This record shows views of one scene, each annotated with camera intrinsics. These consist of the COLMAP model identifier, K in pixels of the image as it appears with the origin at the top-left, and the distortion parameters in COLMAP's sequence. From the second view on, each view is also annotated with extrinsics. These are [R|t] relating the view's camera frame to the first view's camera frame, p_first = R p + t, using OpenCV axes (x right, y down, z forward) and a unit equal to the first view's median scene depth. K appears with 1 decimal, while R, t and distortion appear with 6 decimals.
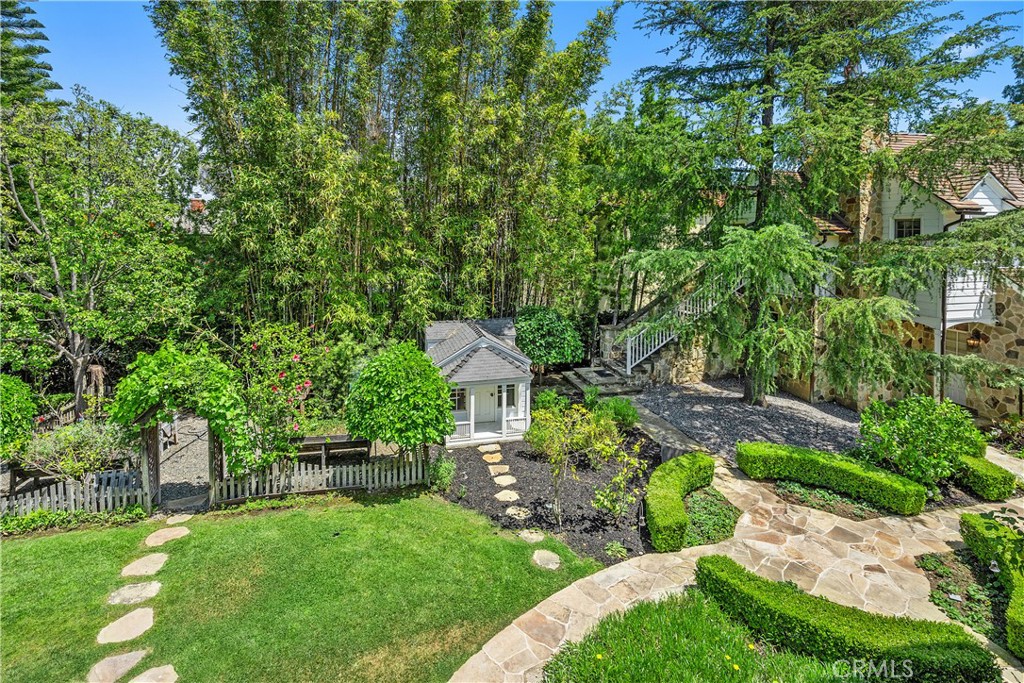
lens RADIAL K [[475.3, 0, 510.8], [0, 475.3, 265.5], [0, 0, 1]] dist [0.001687, 0.000461]
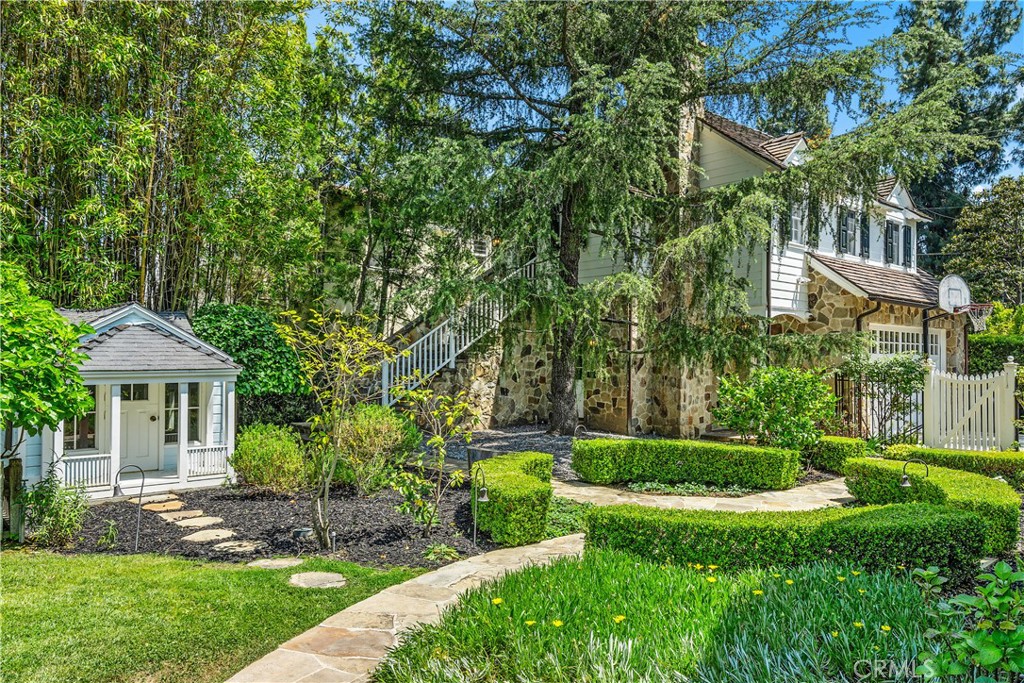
lens RADIAL K [[714.2, 0, 512.0], [0, 714.2, 341.5], [0, 0, 1]] dist [-0.007953, -0.001289]
pose [[0.889590, -0.001389, 0.456757, -0.050197], [0.007394, 0.999908, -0.011361, 0.215656], [-0.456700, 0.013484, 0.889519, 0.130961]]
